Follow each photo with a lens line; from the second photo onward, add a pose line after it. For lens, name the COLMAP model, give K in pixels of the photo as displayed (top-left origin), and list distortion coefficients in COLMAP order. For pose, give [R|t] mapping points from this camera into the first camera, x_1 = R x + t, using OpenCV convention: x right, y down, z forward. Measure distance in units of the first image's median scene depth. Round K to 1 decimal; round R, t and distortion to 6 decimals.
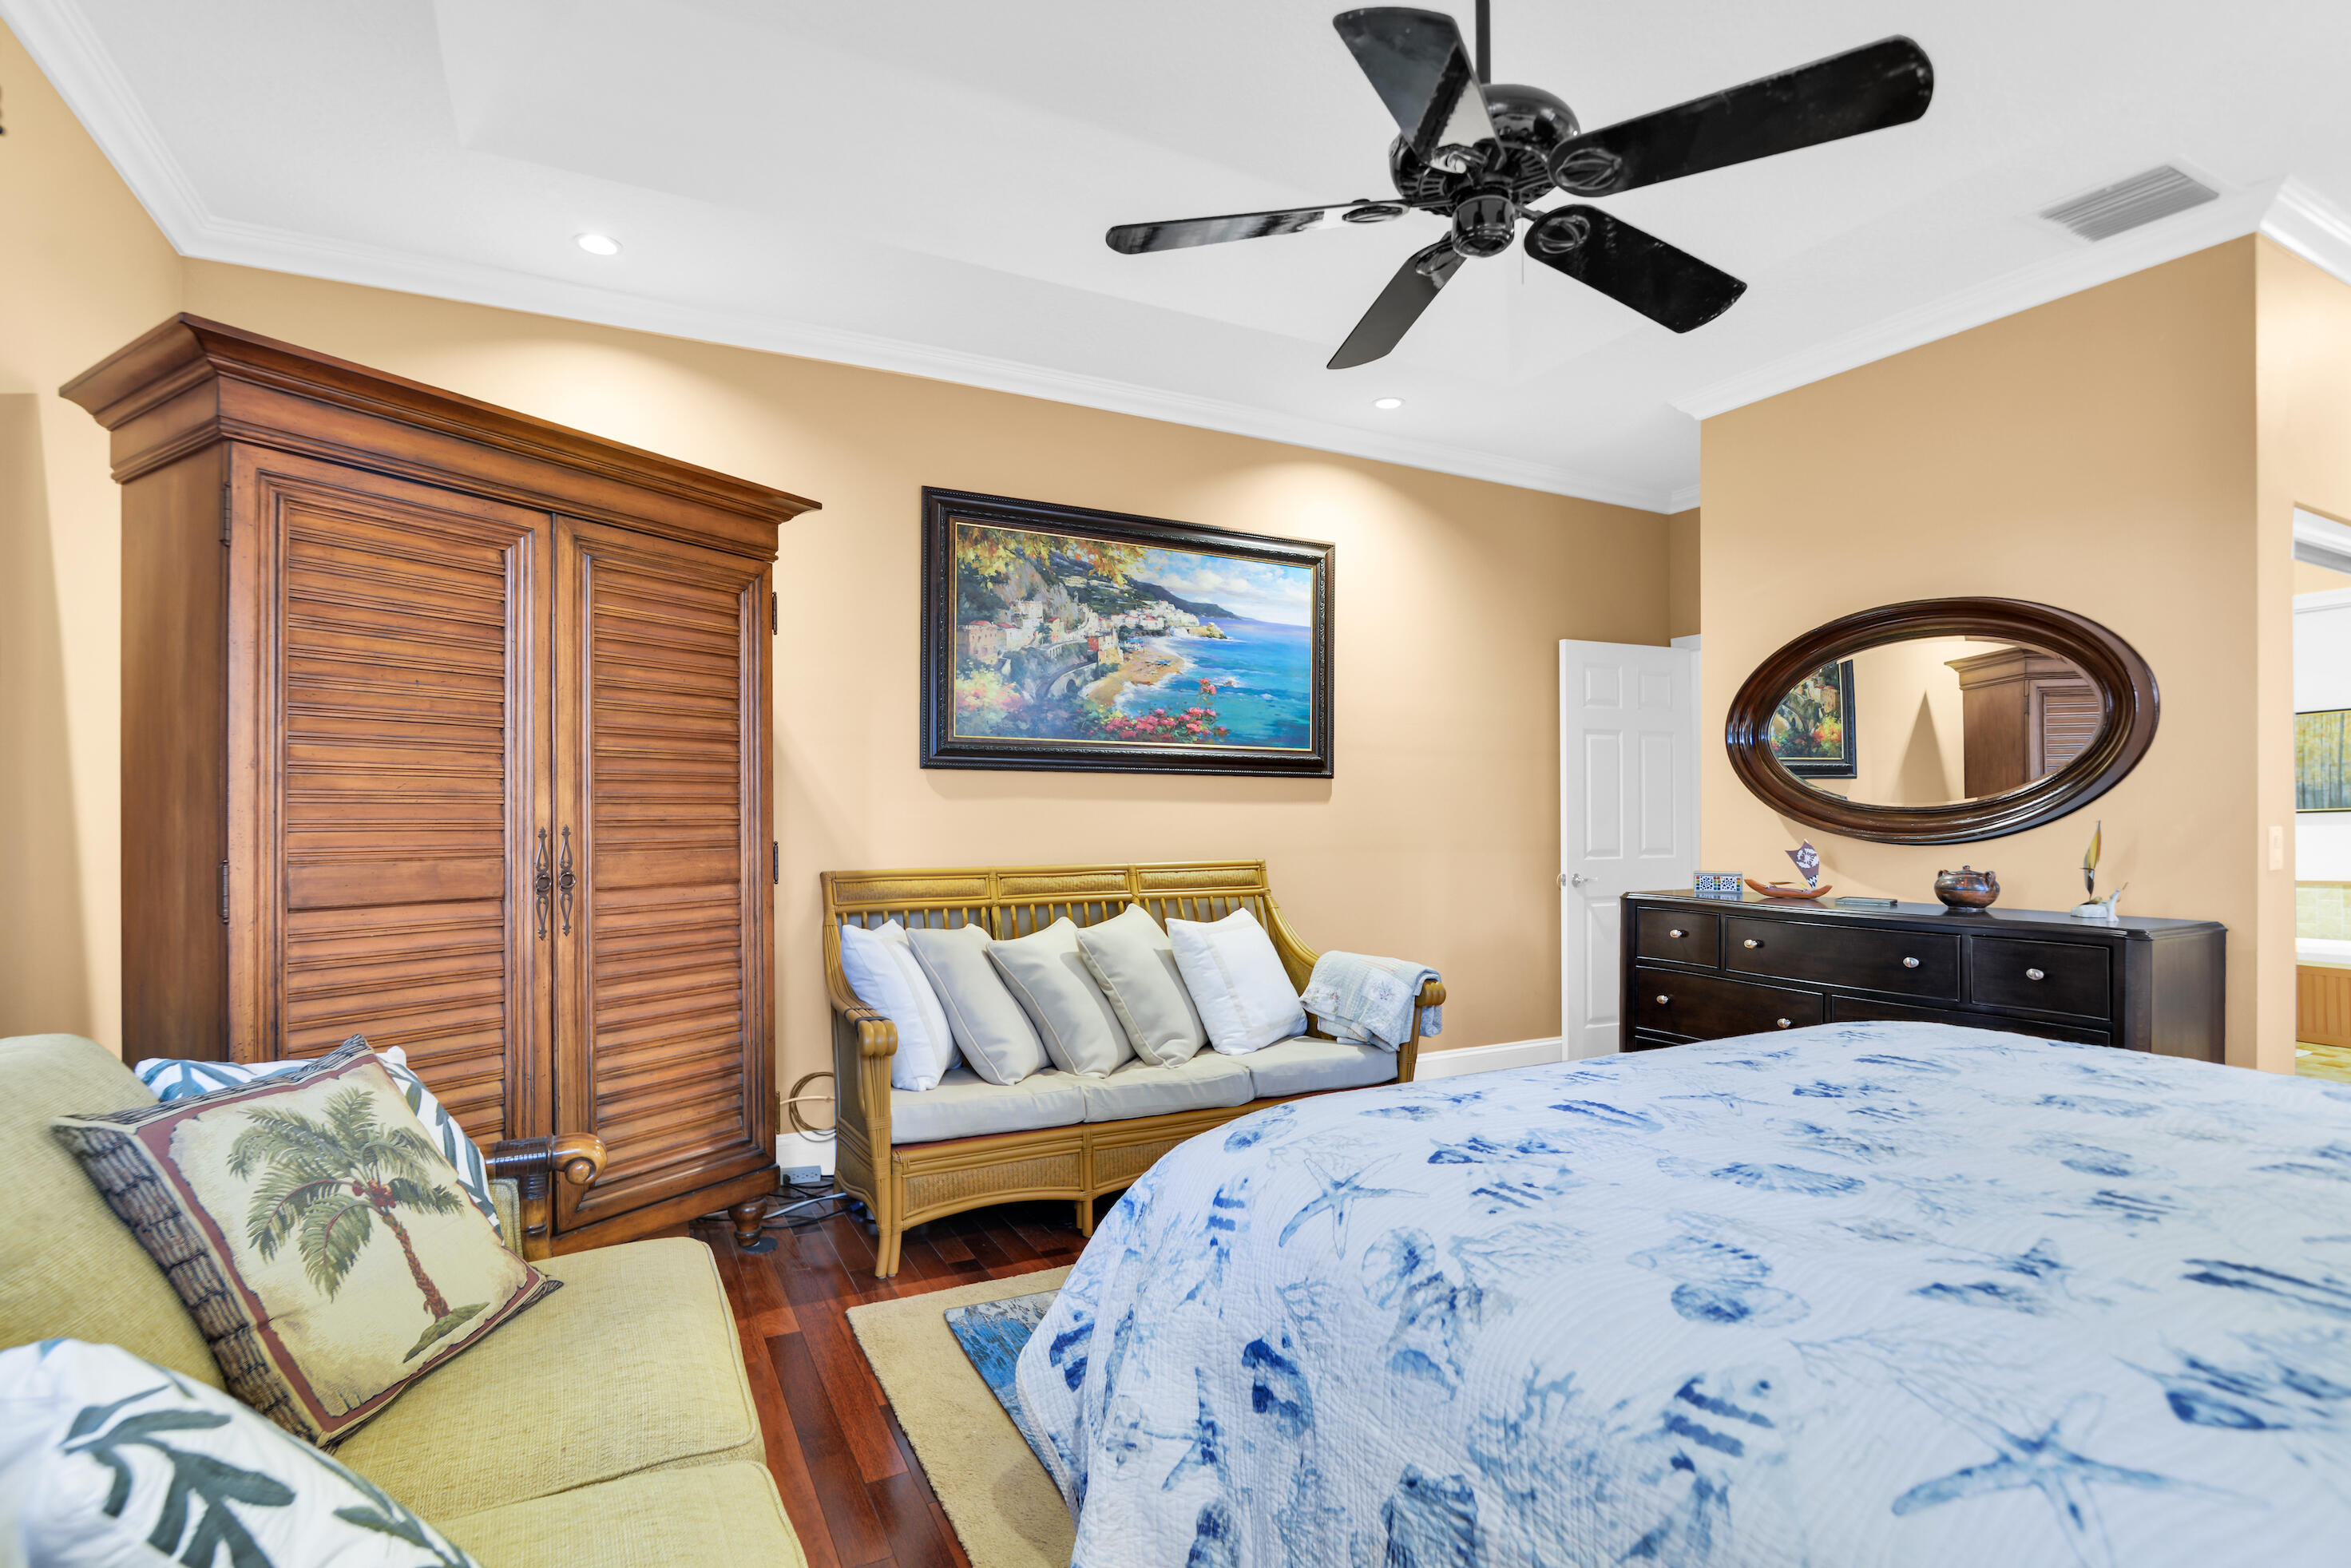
lens RADIAL K [[1128.3, 0, 1172.3], [0, 1128.3, 818.6], [0, 0, 1]] dist [-0.017891, -0.000030]
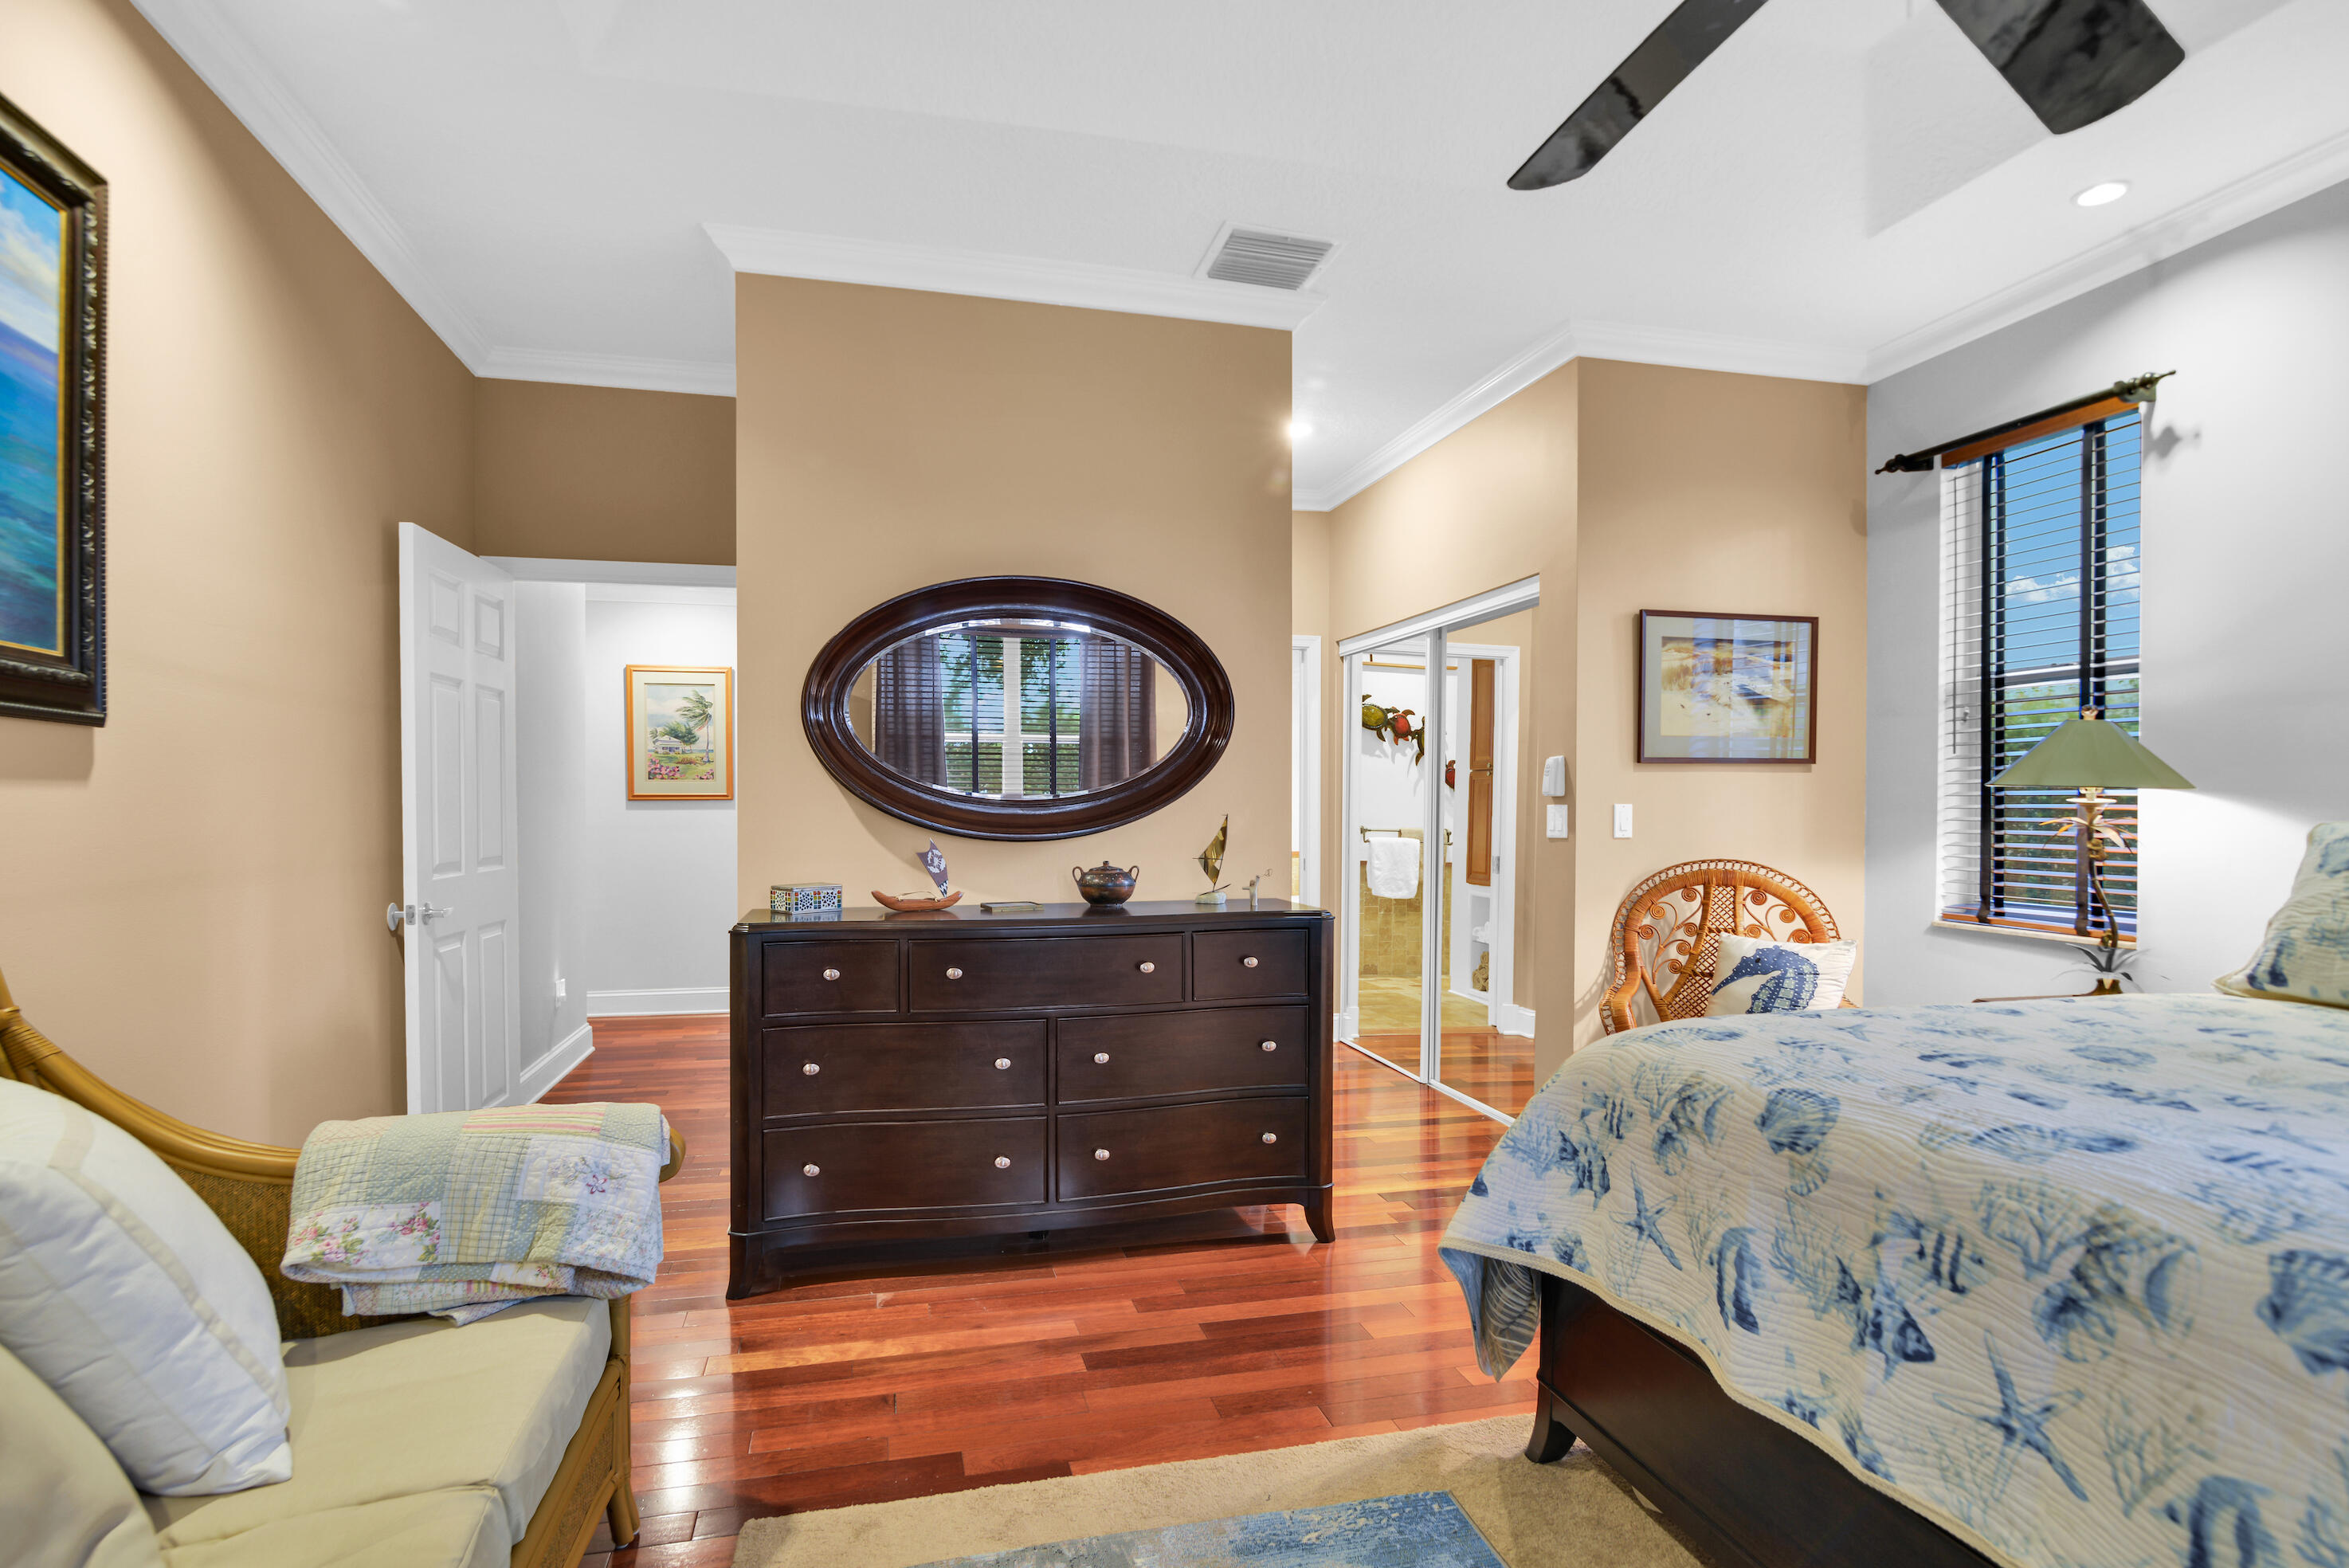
lens RADIAL K [[1164.7, 0, 1129.7], [0, 1164.7, 814.7], [0, 0, 1]] dist [-0.002824, -0.000930]
pose [[0.246718, -0.008982, 0.969046, -0.242480], [0.002407, 0.999960, 0.008656, -0.006502], [-0.969084, 0.000197, 0.246729, 0.654401]]
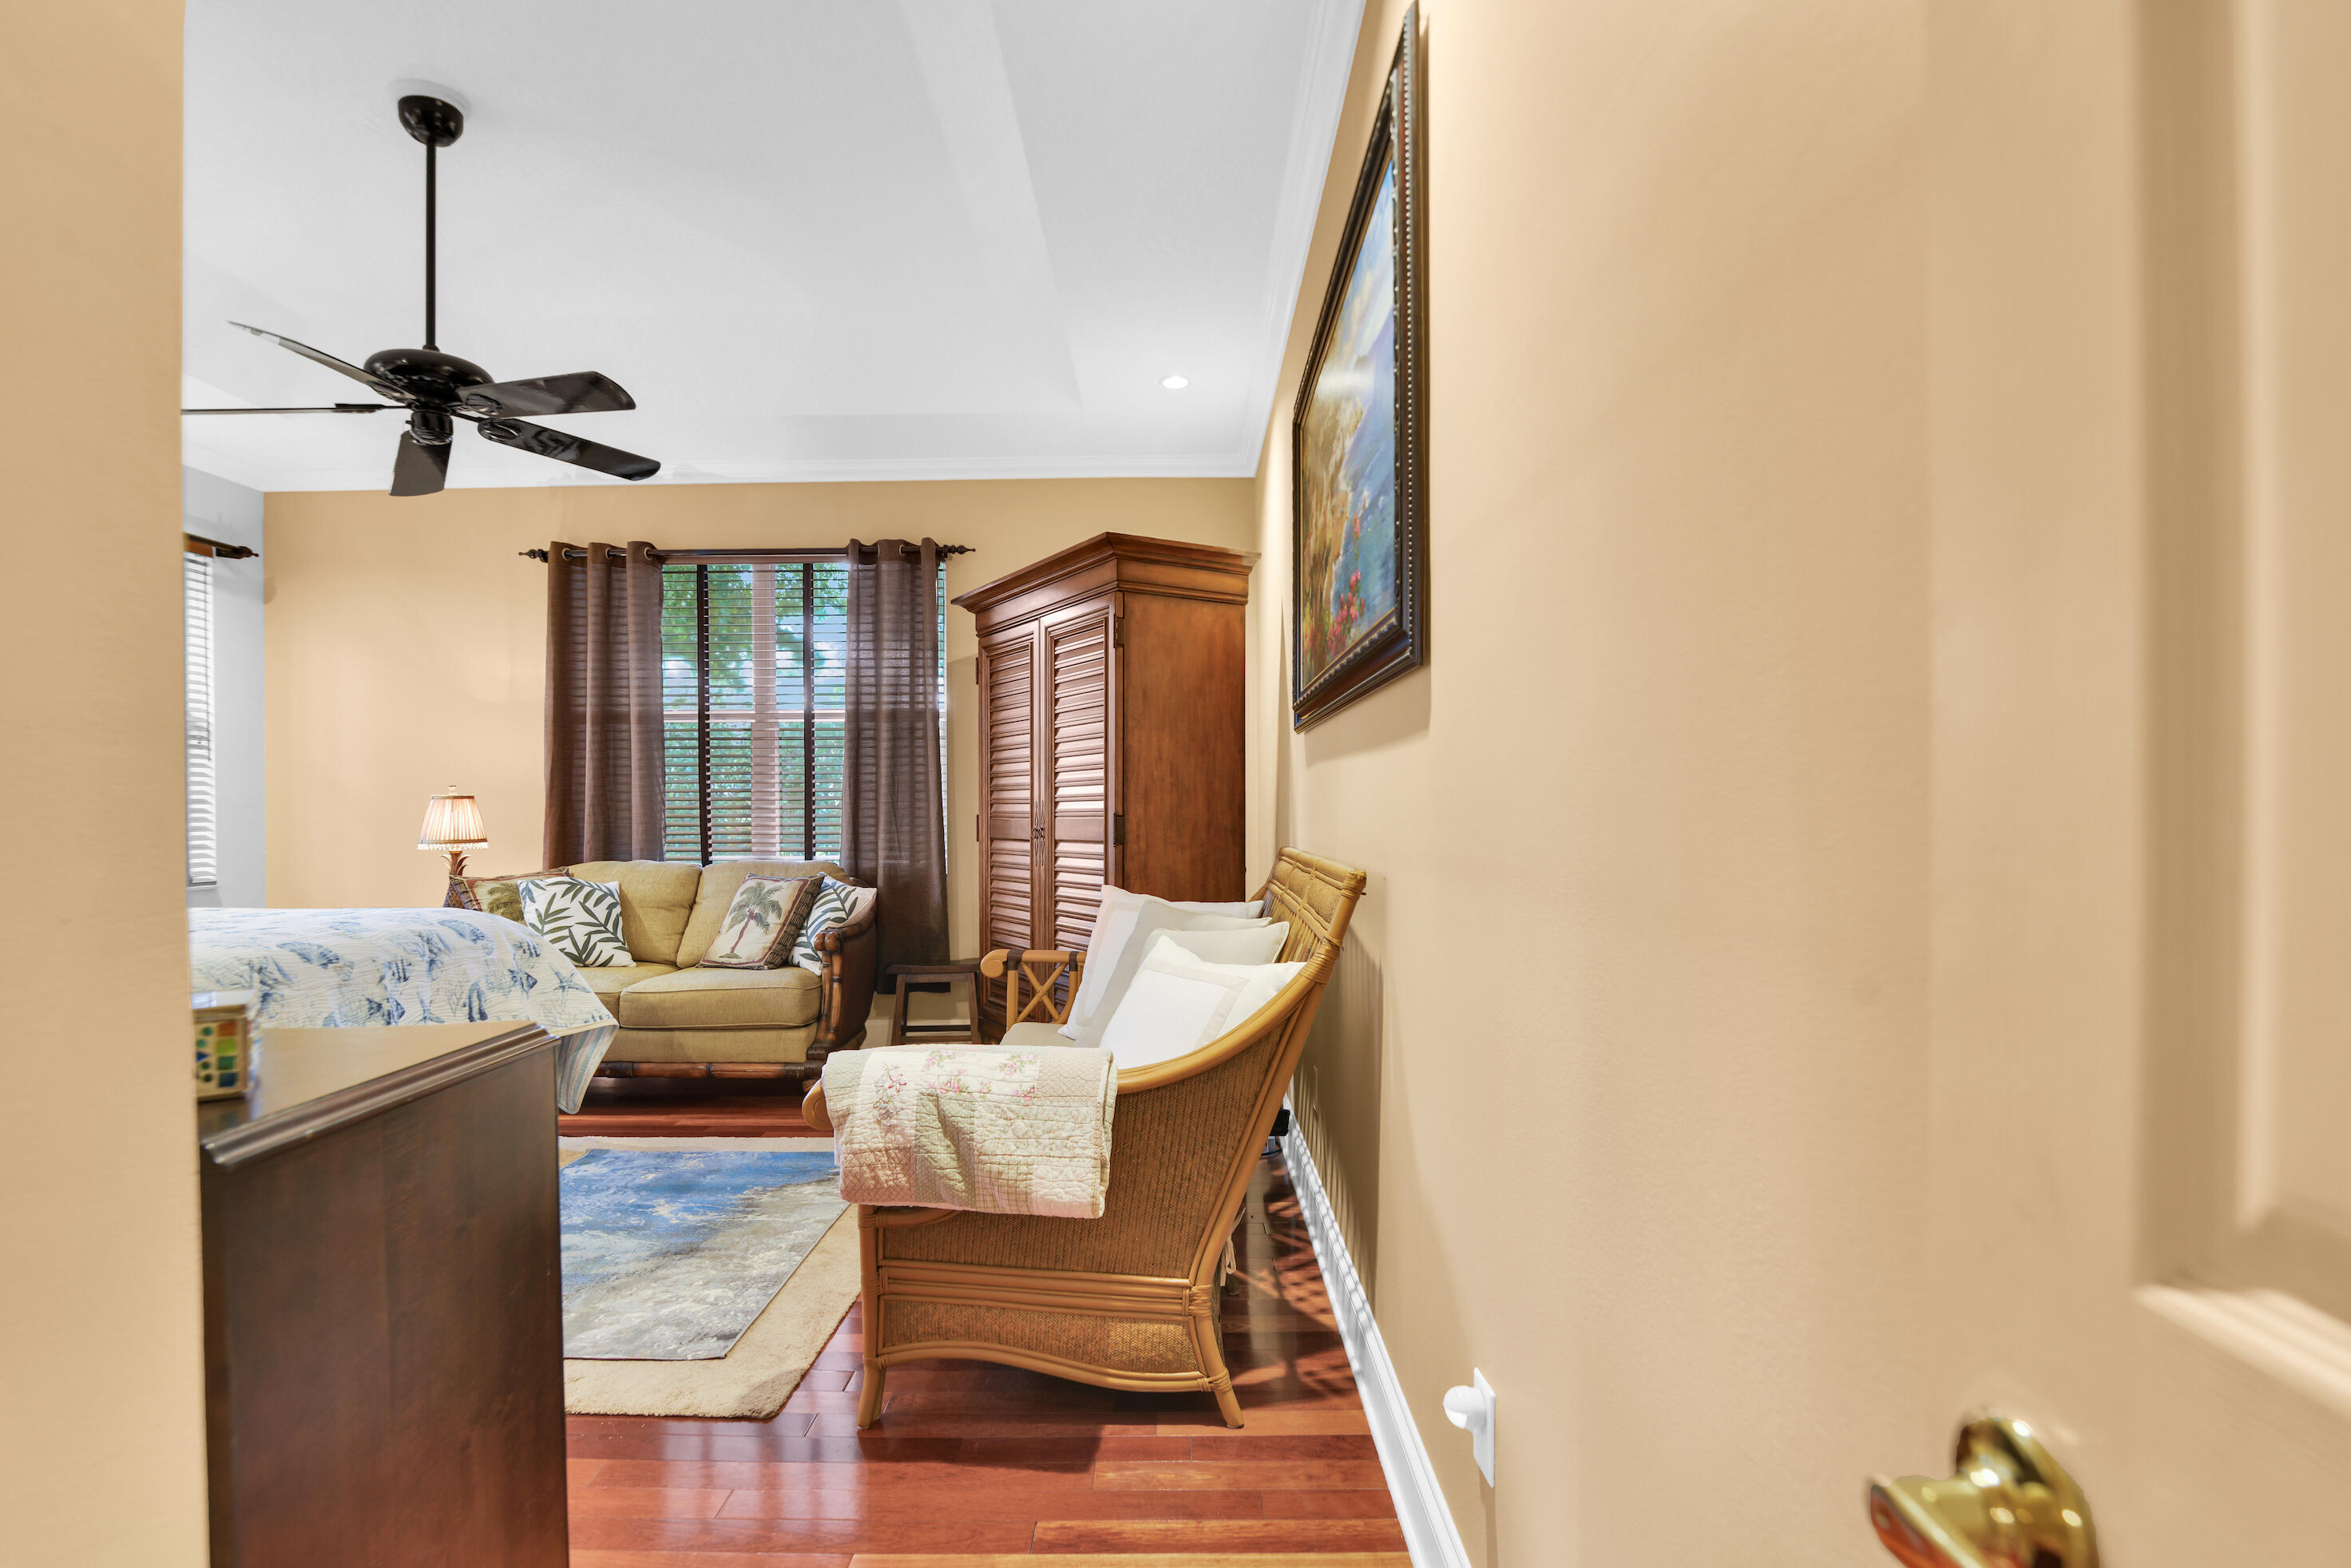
lens RADIAL K [[1156.6, 0, 1141.4], [0, 1156.6, 821.1], [0, 0, 1]] dist [-0.024780, 0.000322]
pose [[-0.489972, 0.012068, -0.871654, 0.636737], [0.002800, 0.999921, 0.012270, 0.011547], [0.871733, 0.003571, -0.489967, 1.405334]]
